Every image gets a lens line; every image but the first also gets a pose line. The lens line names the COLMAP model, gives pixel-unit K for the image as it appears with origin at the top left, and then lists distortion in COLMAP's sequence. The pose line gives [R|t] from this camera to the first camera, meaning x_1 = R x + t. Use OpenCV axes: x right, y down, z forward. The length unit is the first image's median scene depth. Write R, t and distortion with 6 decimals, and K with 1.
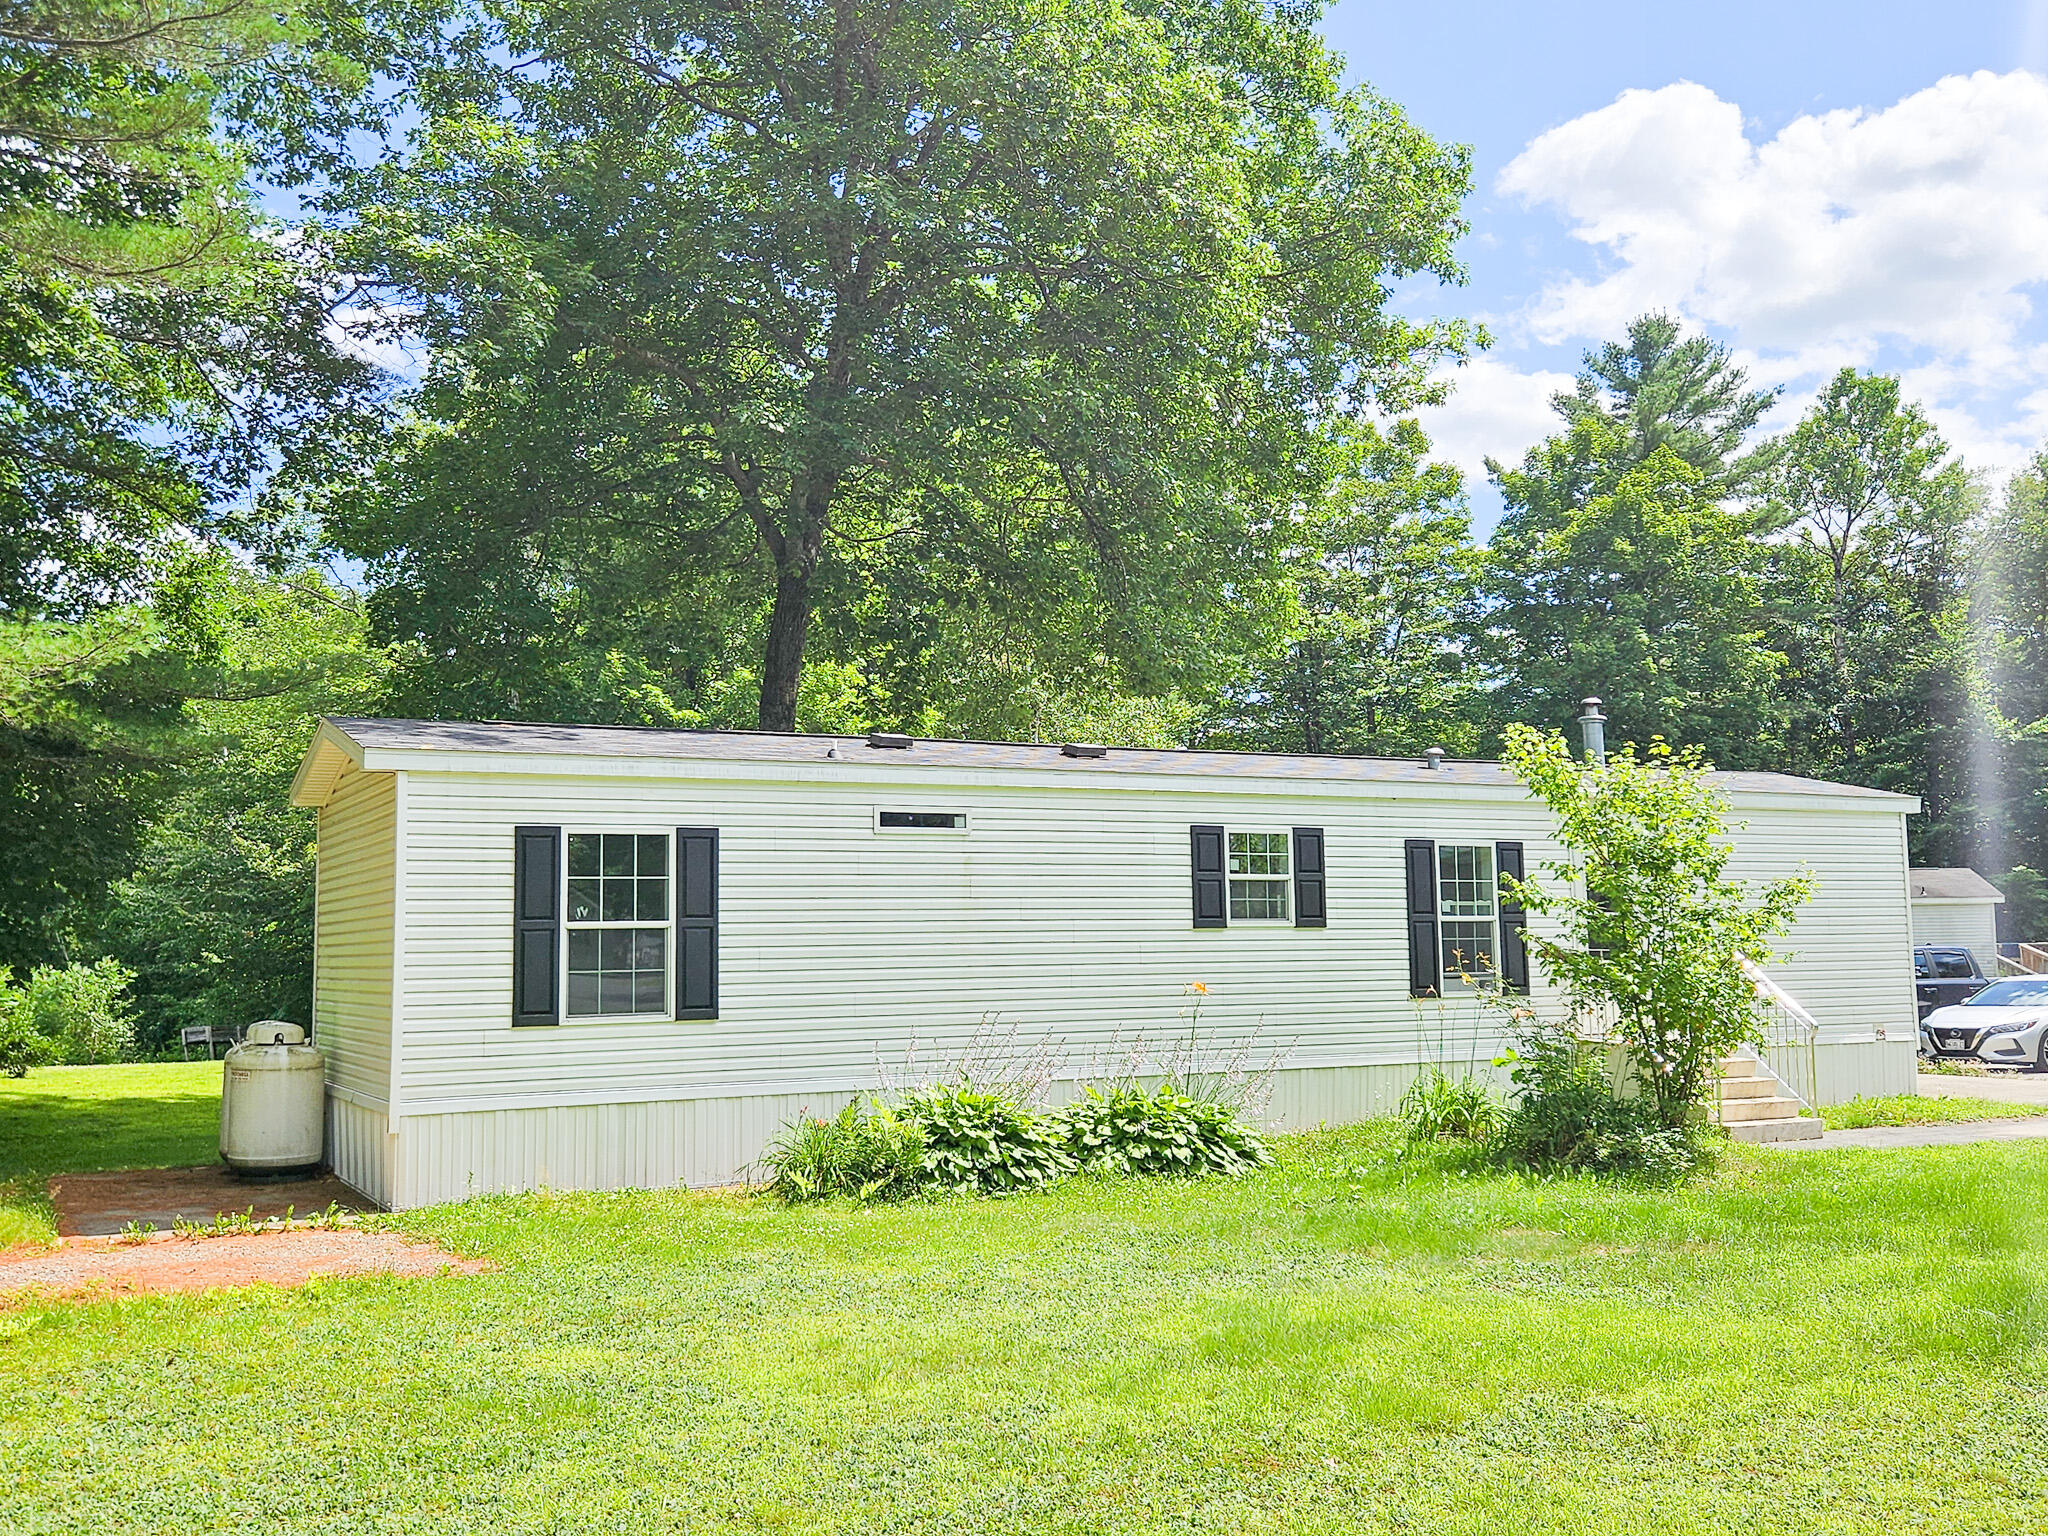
lens RADIAL K [[1917.4, 0, 1012.8], [0, 1917.4, 768.9], [0, 0, 1]] dist [0.068622, -0.123562]
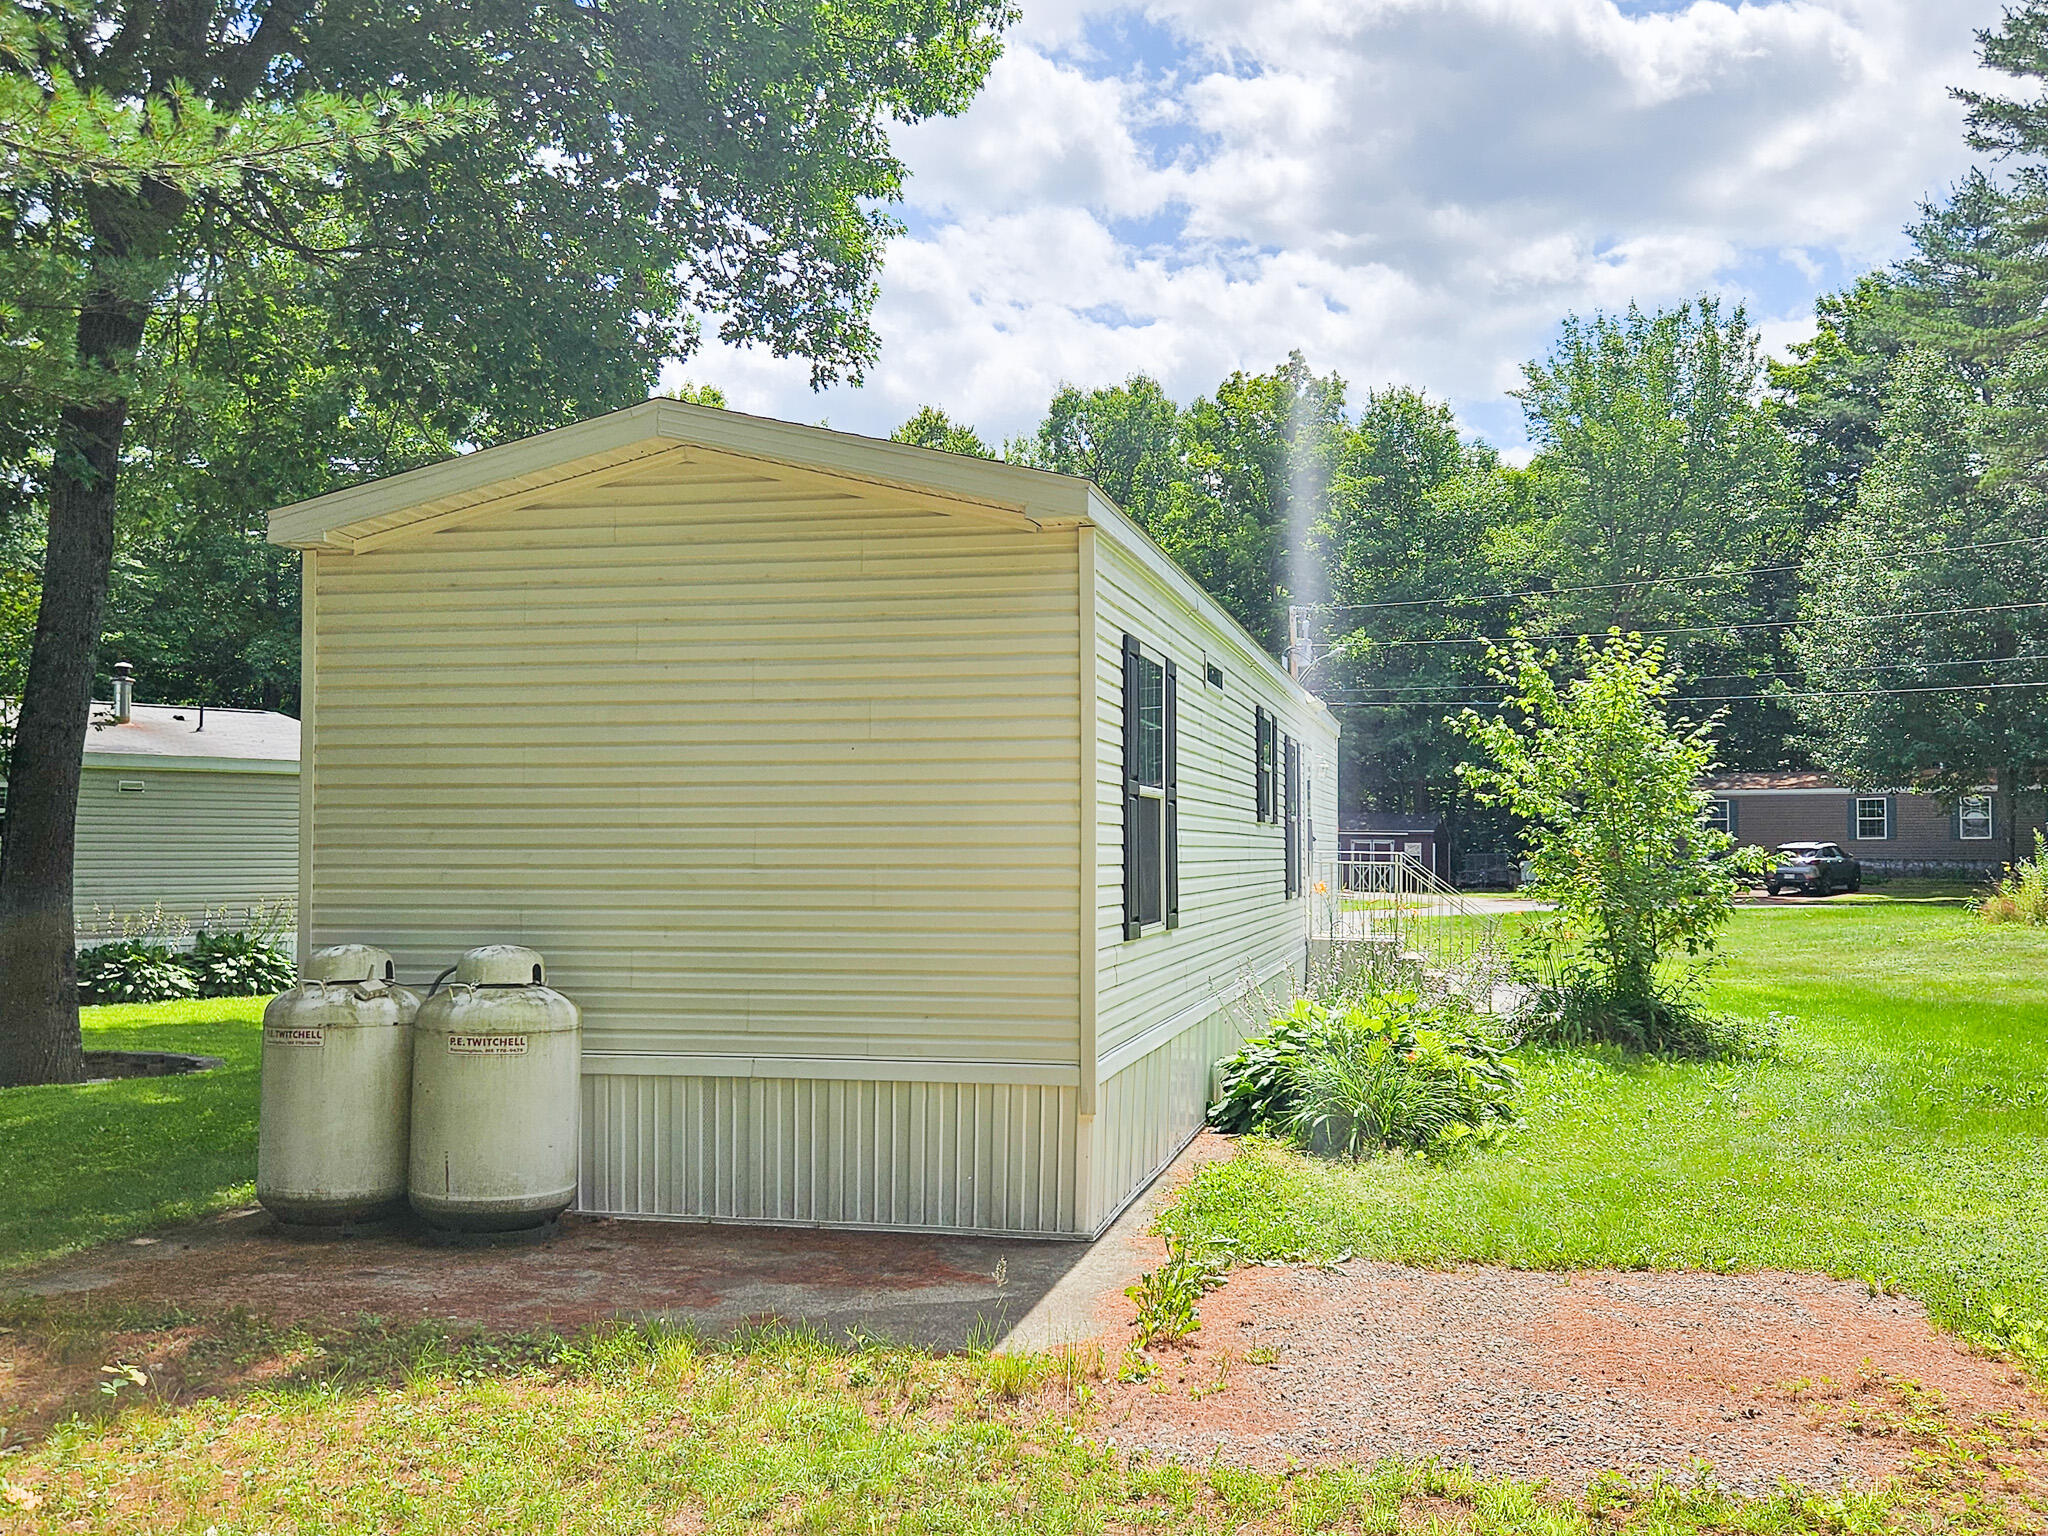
lens RADIAL K [[1913.5, 0, 1029.5], [0, 1913.5, 763.4], [0, 0, 1]] dist [0.015483, 0.005612]
pose [[0.640101, 0.052542, 0.766492, -0.741723], [-0.084034, 0.996461, 0.001871, 0.071363], [-0.763681, -0.065609, 0.642251, 0.579494]]
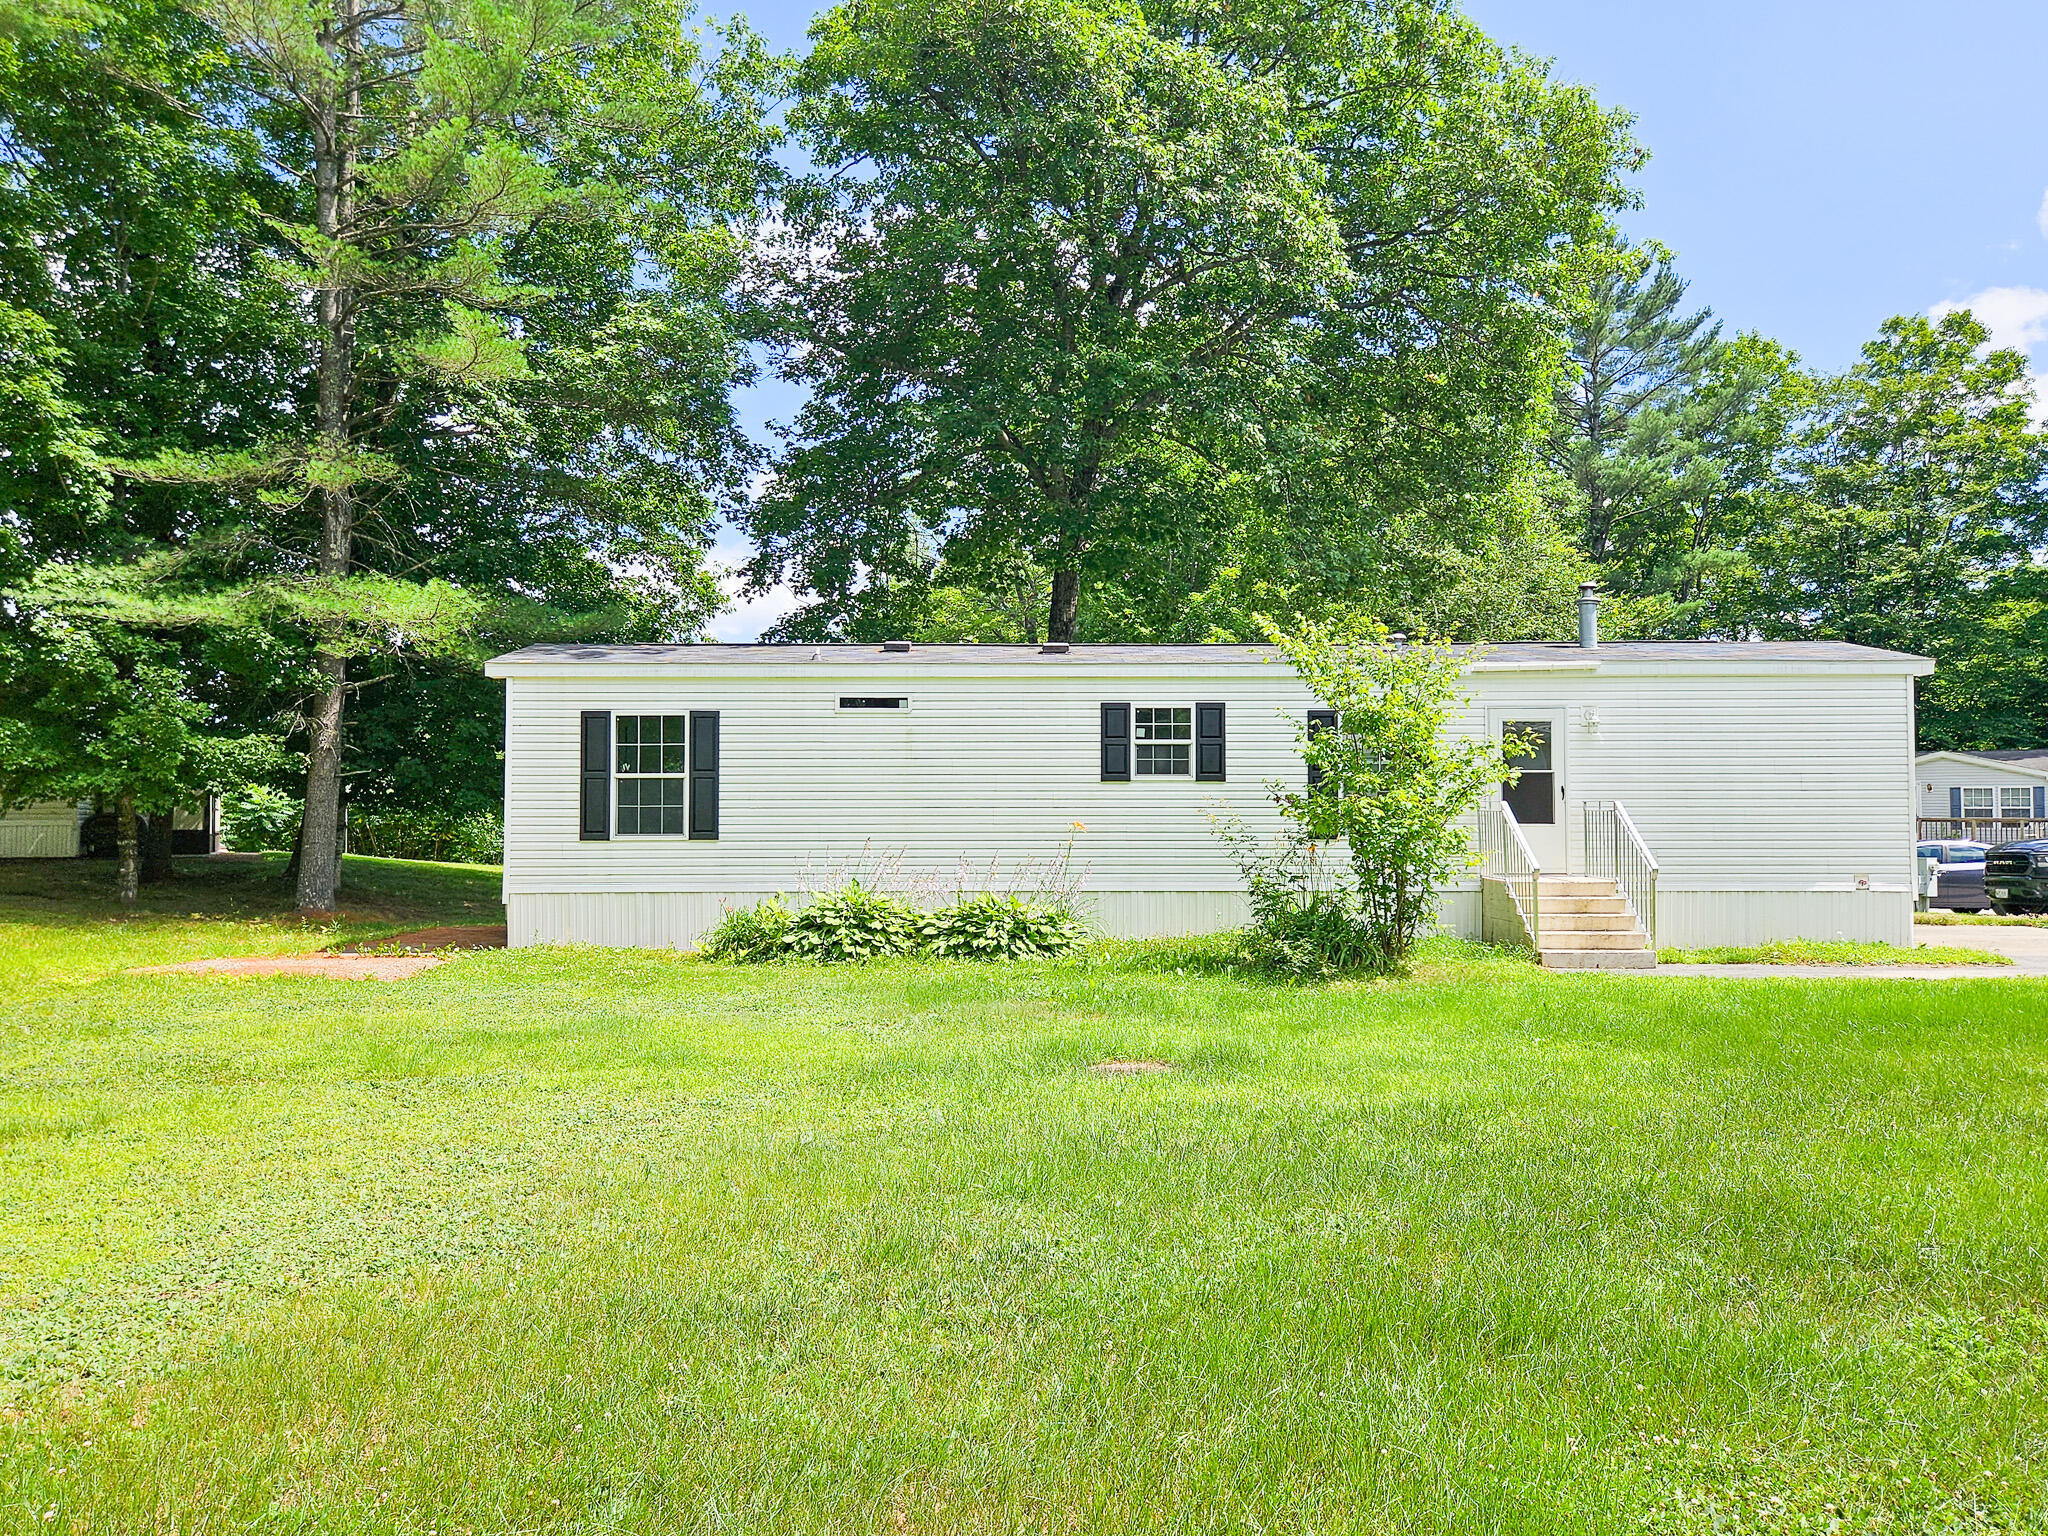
lens RADIAL K [[1474.6, 0, 1000.5], [0, 1474.6, 775.1], [0, 0, 1]] dist [0.069341, -0.055874]
pose [[0.894832, 0.003093, -0.446392, 0.547857], [0.030242, 0.997259, 0.067533, 0.010130], [0.445377, -0.073930, 0.892286, 0.082200]]
